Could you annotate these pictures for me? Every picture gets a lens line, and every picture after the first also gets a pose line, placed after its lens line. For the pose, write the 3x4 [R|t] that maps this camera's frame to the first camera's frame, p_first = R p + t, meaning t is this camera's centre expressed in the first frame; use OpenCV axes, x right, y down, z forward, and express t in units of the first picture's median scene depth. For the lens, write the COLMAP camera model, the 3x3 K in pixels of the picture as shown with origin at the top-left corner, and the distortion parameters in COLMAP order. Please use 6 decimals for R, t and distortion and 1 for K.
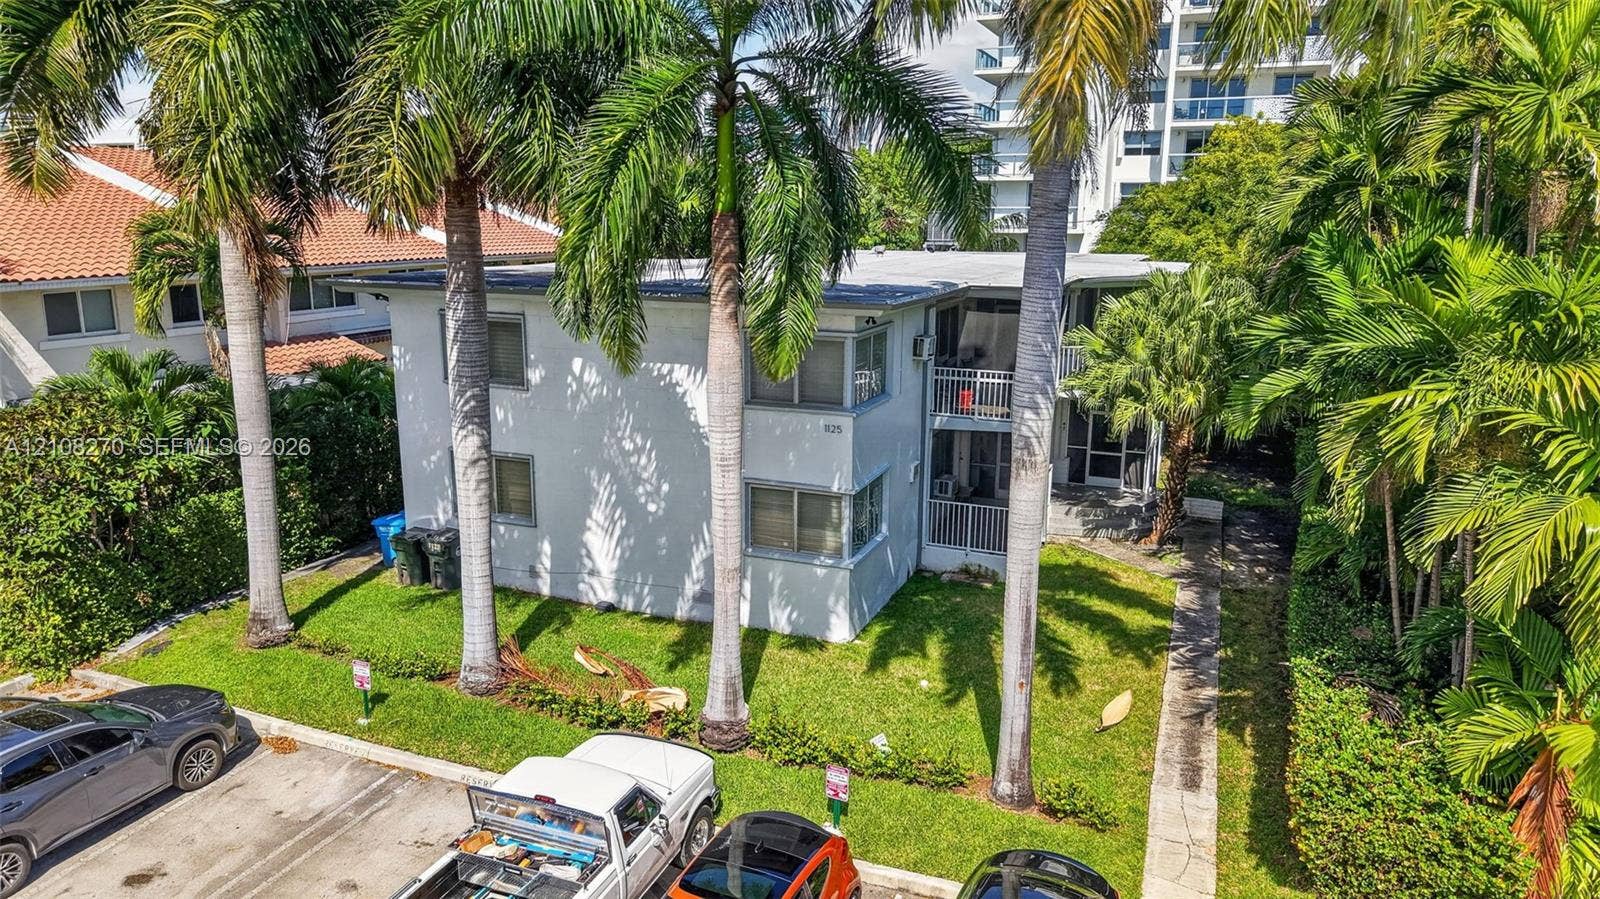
lens RADIAL K [[1070.5, 0, 800.0], [0, 1070.5, 449.5], [0, 0, 1]] dist [0.039383, -0.025939]
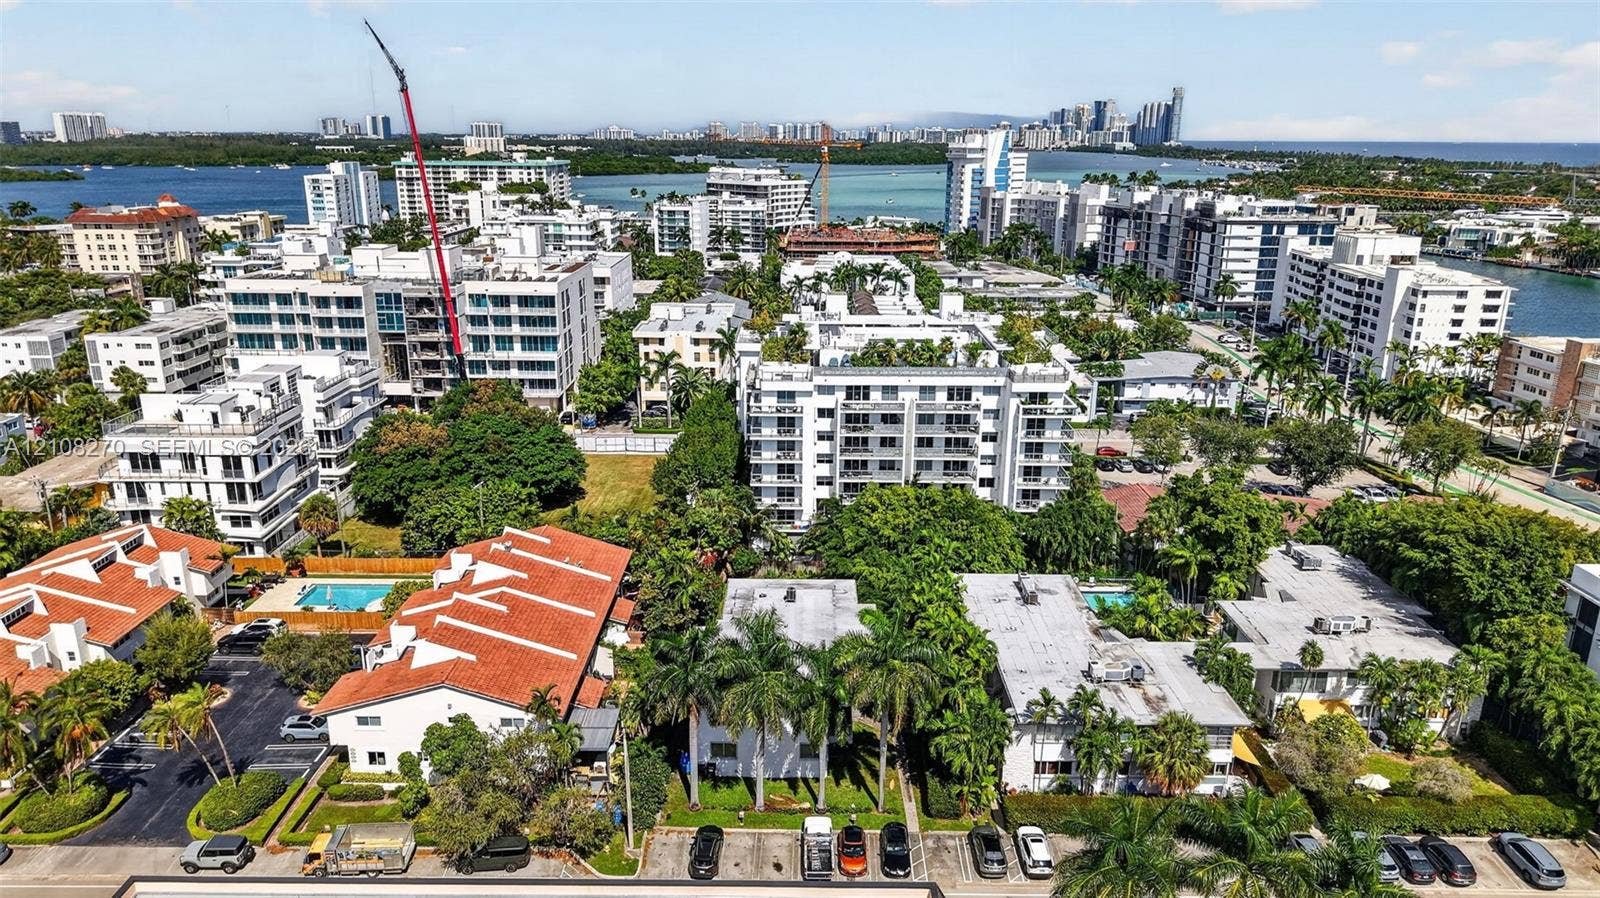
lens RADIAL K [[1070.5, 0, 800.0], [0, 1070.5, 449.0], [0, 0, 1]] dist [0.039383, -0.025939]
pose [[0.927297, -0.102759, 0.359946, -1.609965], [0.075656, 0.993187, 0.088633, -1.654357], [-0.366601, -0.054957, 0.928754, -3.116534]]
